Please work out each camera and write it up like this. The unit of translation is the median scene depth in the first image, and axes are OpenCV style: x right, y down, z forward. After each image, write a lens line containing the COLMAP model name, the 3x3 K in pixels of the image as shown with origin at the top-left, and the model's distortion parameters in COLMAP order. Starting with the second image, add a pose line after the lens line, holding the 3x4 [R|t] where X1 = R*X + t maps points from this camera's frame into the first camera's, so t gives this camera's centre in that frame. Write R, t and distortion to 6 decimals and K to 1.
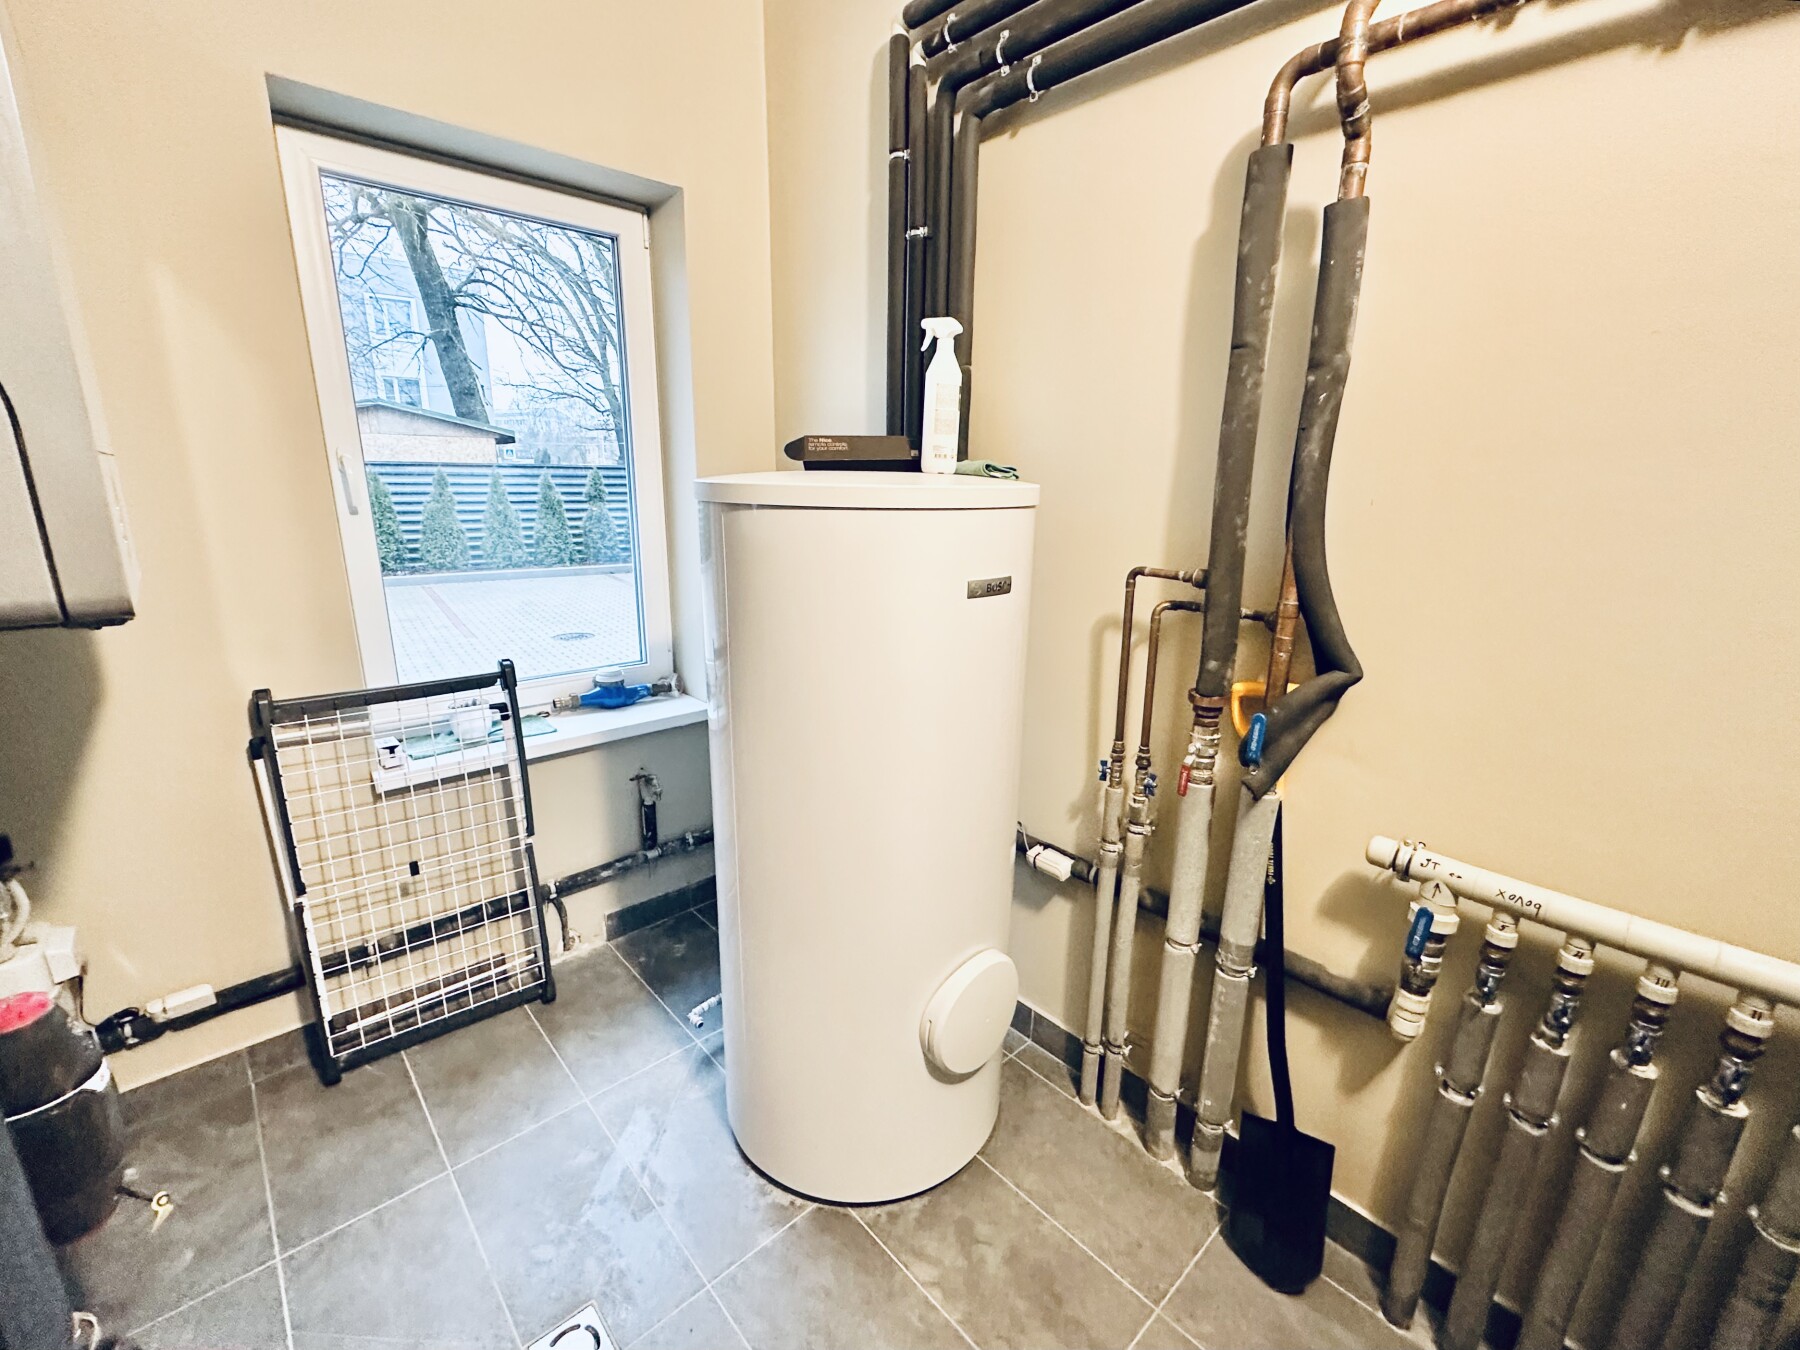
lens RADIAL K [[768.7, 0, 900.0], [0, 768.7, 675.0], [0, 0, 1]] dist [0.000151, -0.000332]
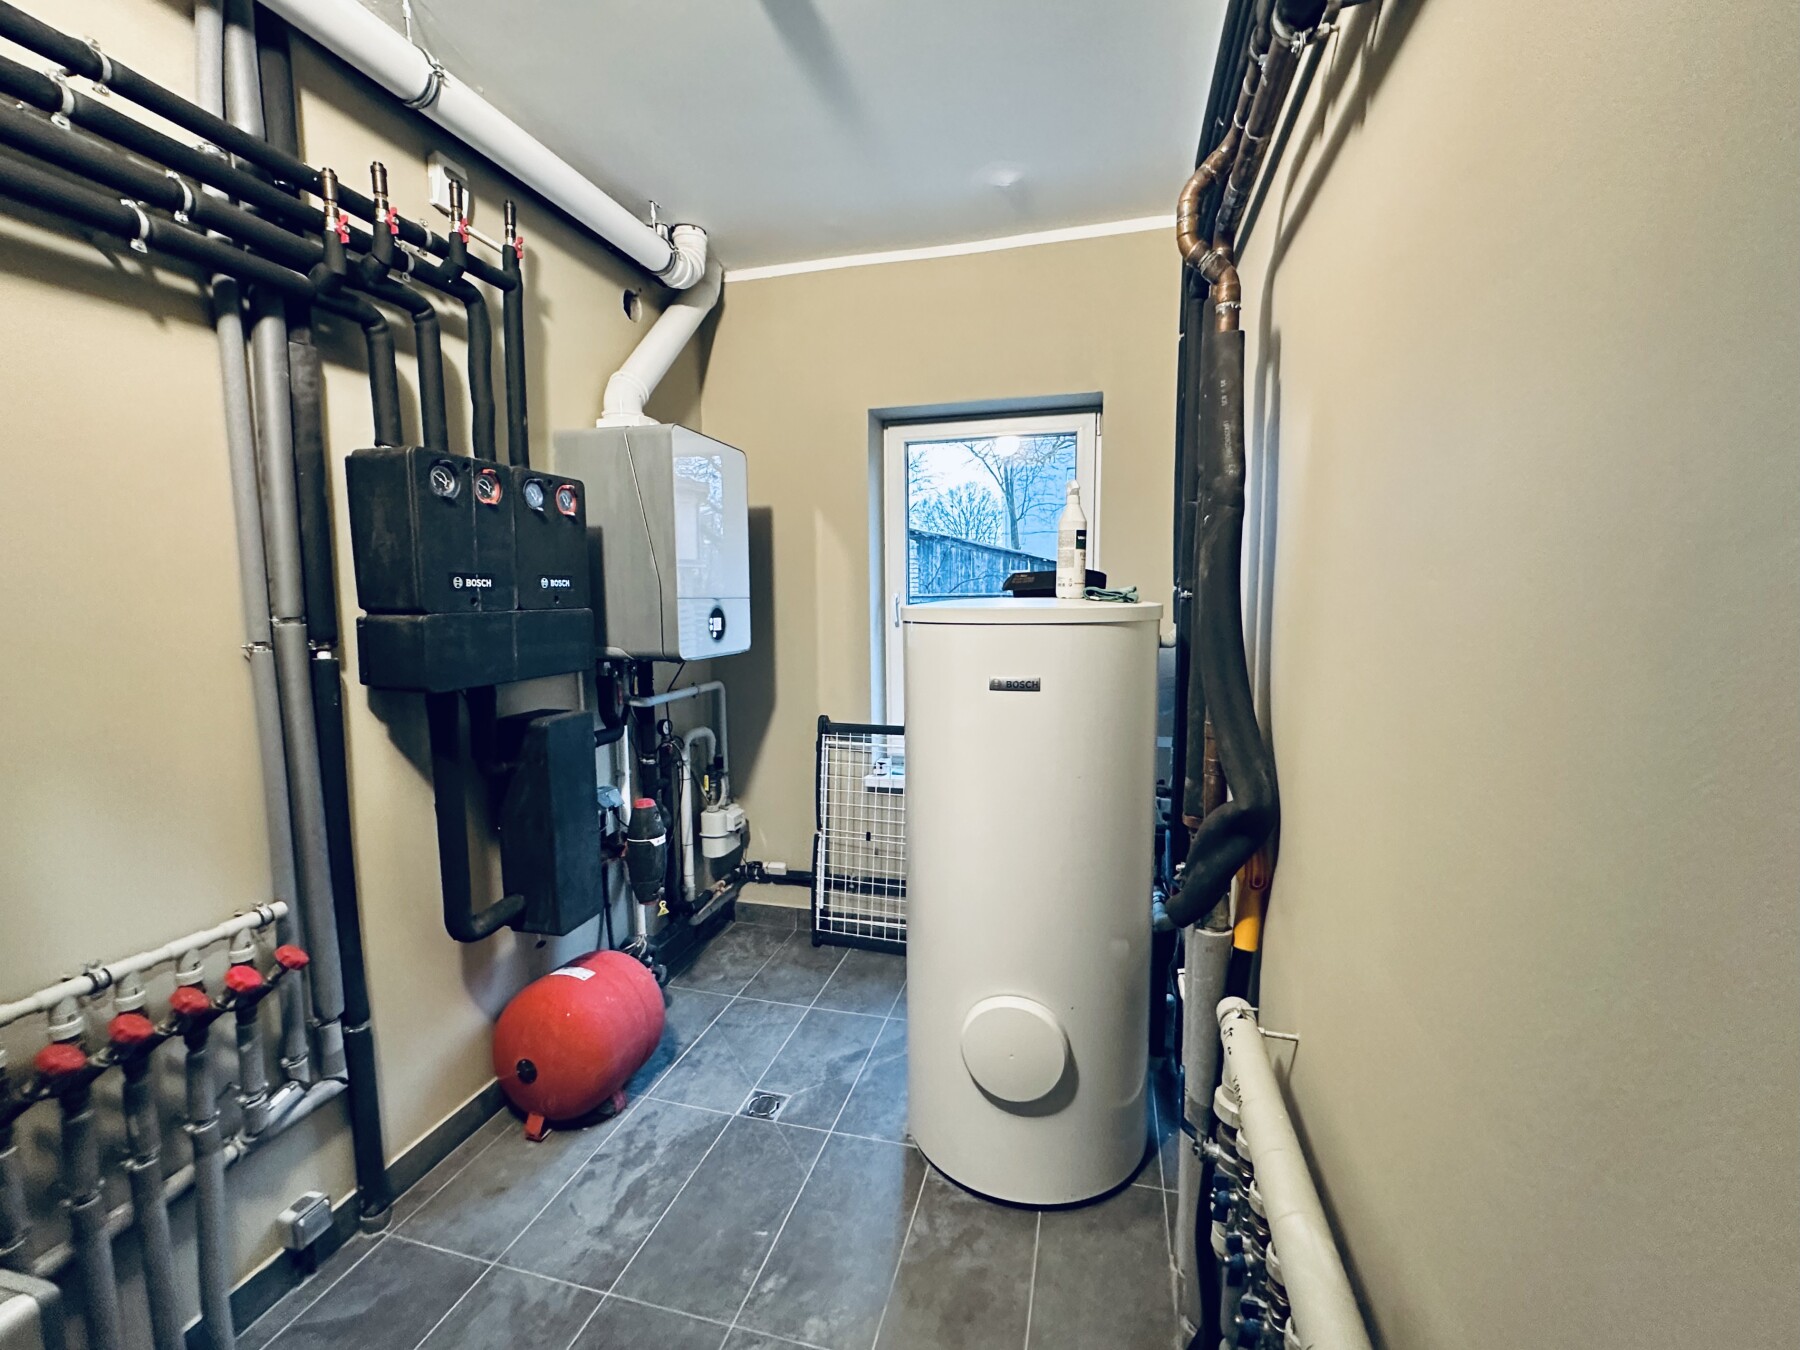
lens RADIAL K [[768.7, 0, 900.0], [0, 768.7, 675.0], [0, 0, 1]] dist [0.000151, -0.000332]
pose [[0.535923, 0.065844, -0.841695, 0.869616], [-0.194194, 0.979837, -0.046997, -0.026214], [0.821629, 0.188639, 0.537904, 0.118459]]
